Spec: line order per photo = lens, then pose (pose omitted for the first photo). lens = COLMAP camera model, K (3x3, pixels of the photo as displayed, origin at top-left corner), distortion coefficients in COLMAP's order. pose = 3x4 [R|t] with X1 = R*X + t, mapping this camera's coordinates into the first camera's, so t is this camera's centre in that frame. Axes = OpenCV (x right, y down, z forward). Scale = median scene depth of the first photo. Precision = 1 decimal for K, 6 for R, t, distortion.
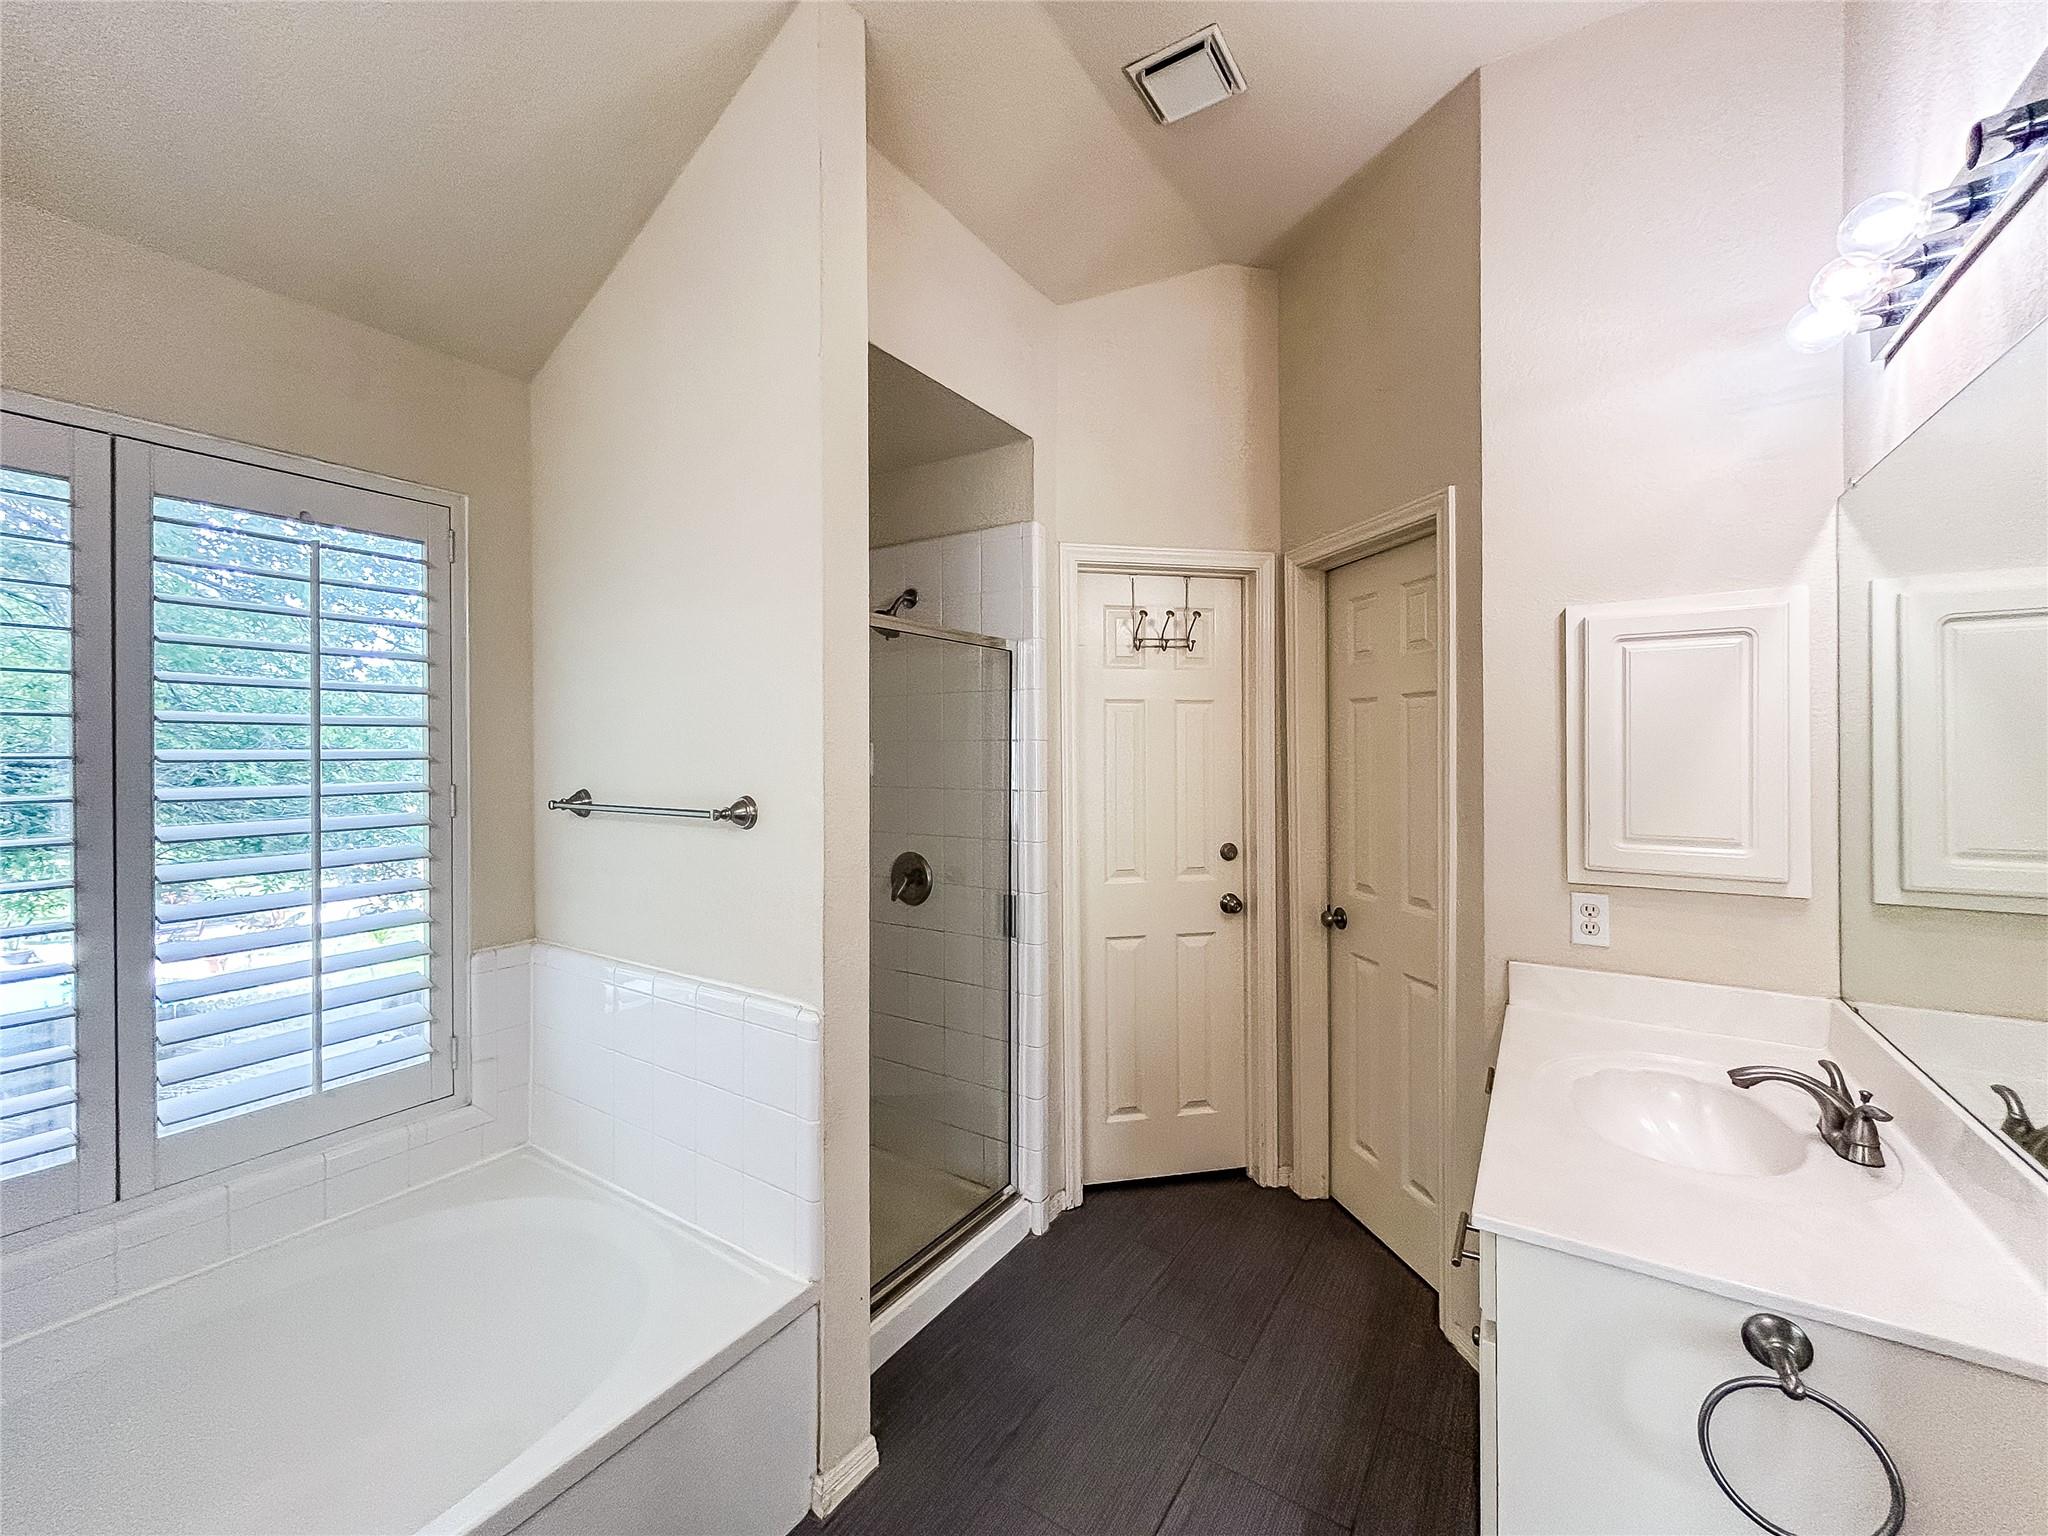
lens RADIAL K [[828.4, 0, 1031.5], [0, 828.4, 748.8], [0, 0, 1]] dist [-0.002845, -0.000365]
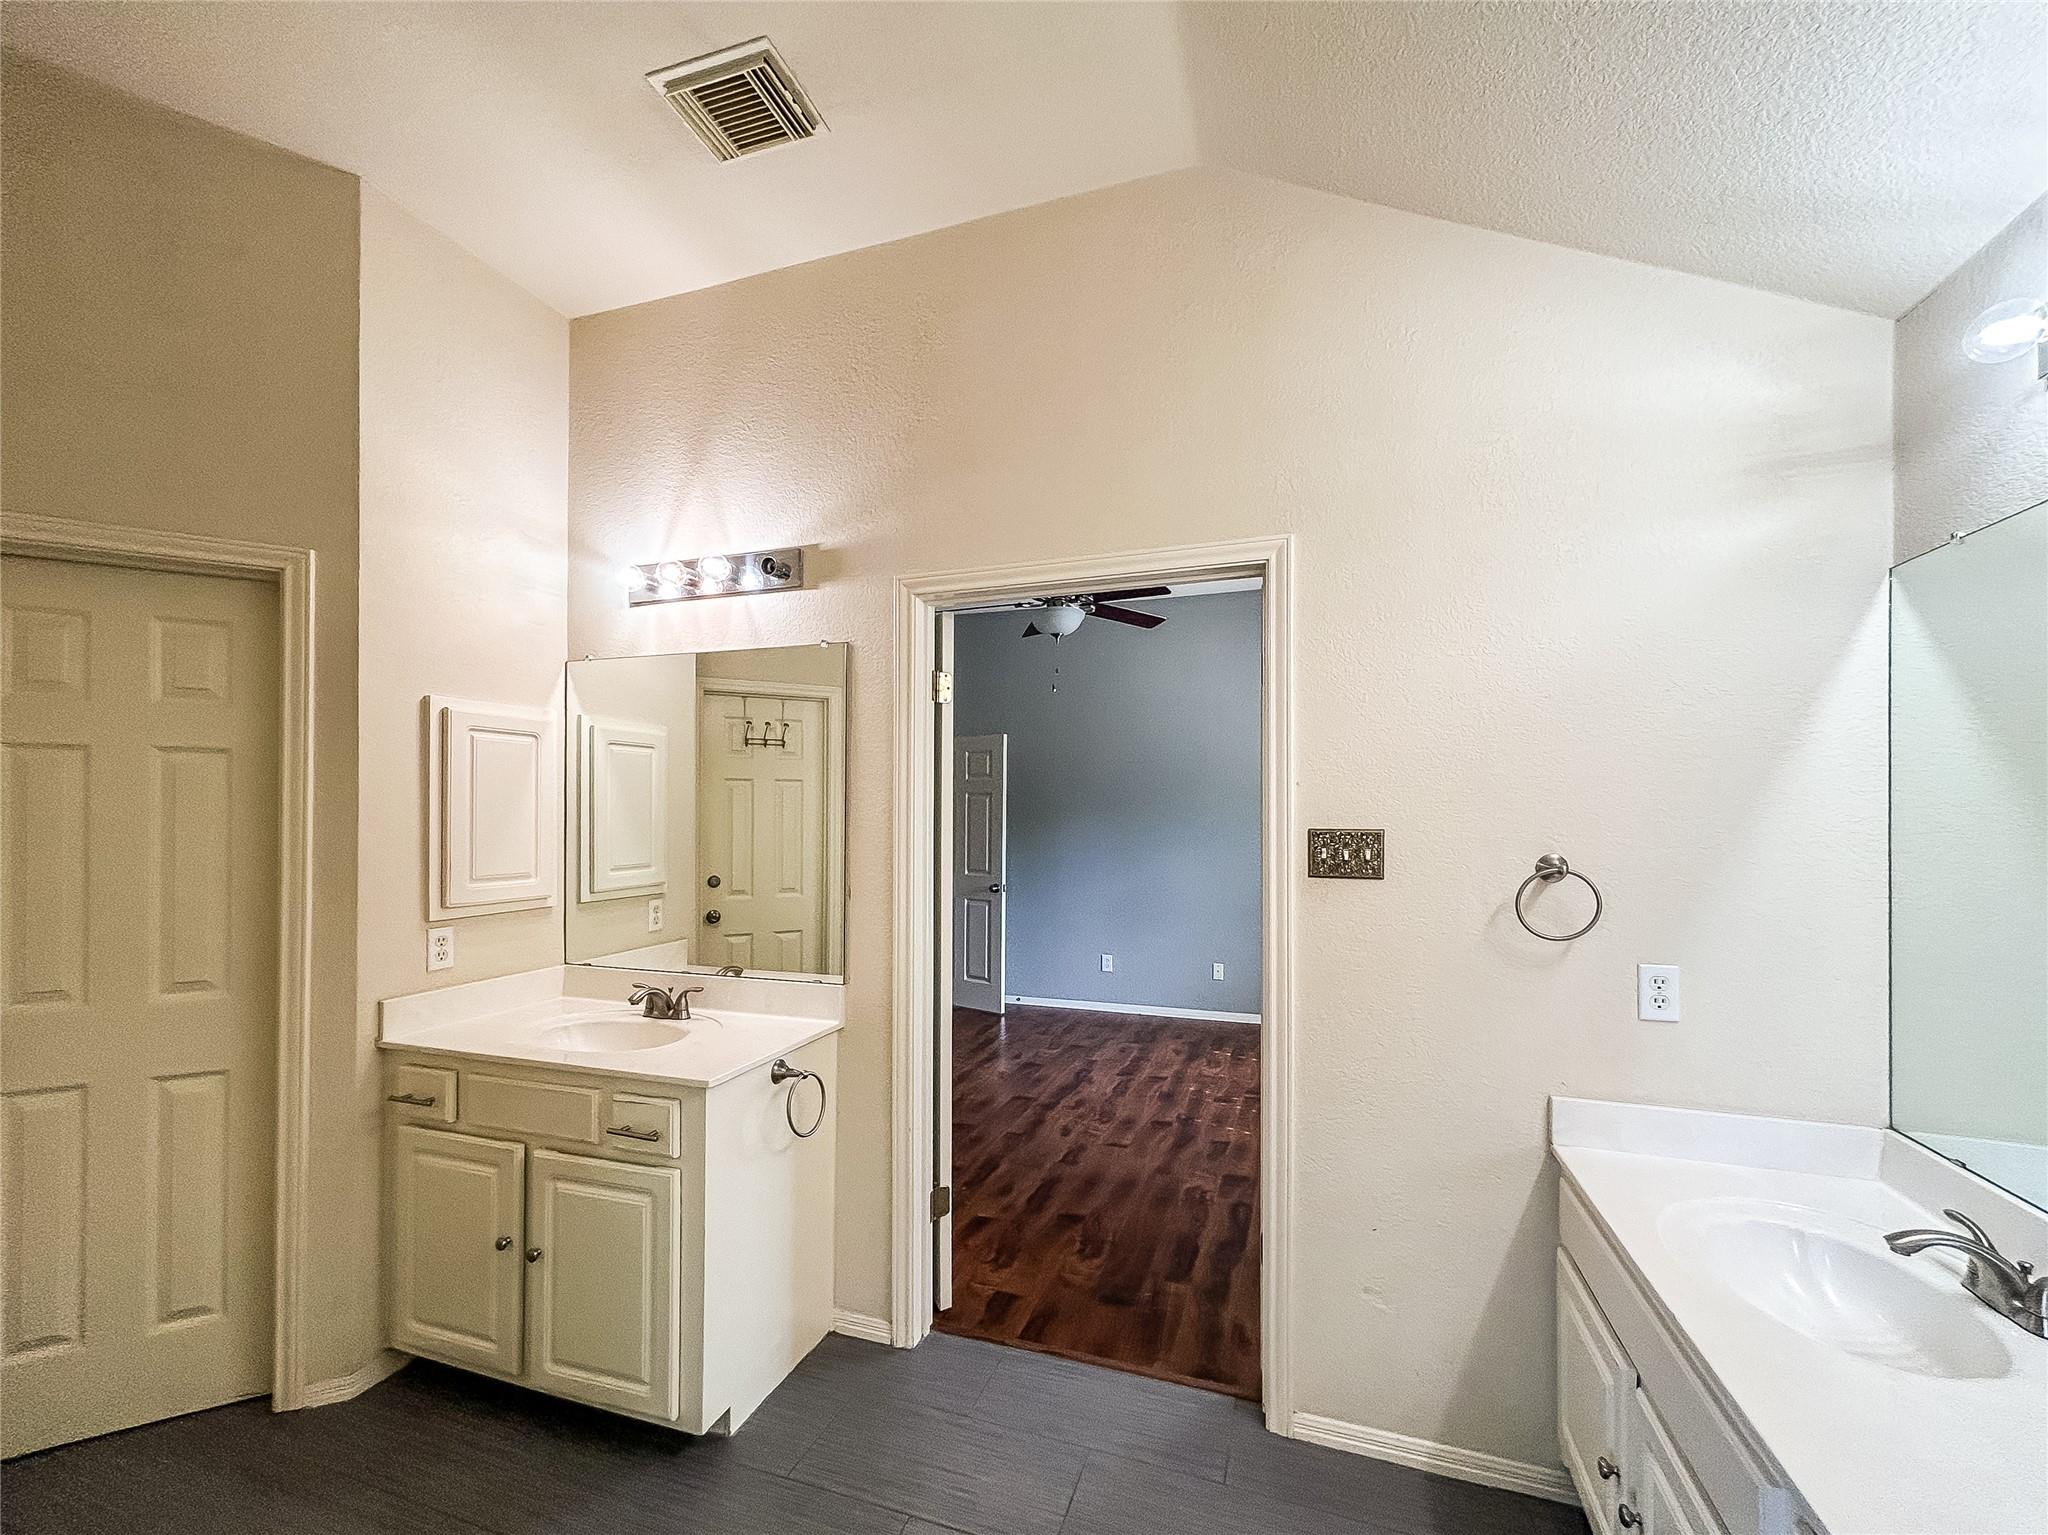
lens RADIAL K [[828.4, 0, 1031.5], [0, 828.4, 748.3], [0, 0, 1]] dist [-0.002845, -0.000365]
pose [[-0.244685, 0.082210, 0.966111, -1.586364], [-0.003707, 0.996313, -0.085718, 0.019081], [-0.969595, -0.024556, -0.243478, 0.921383]]
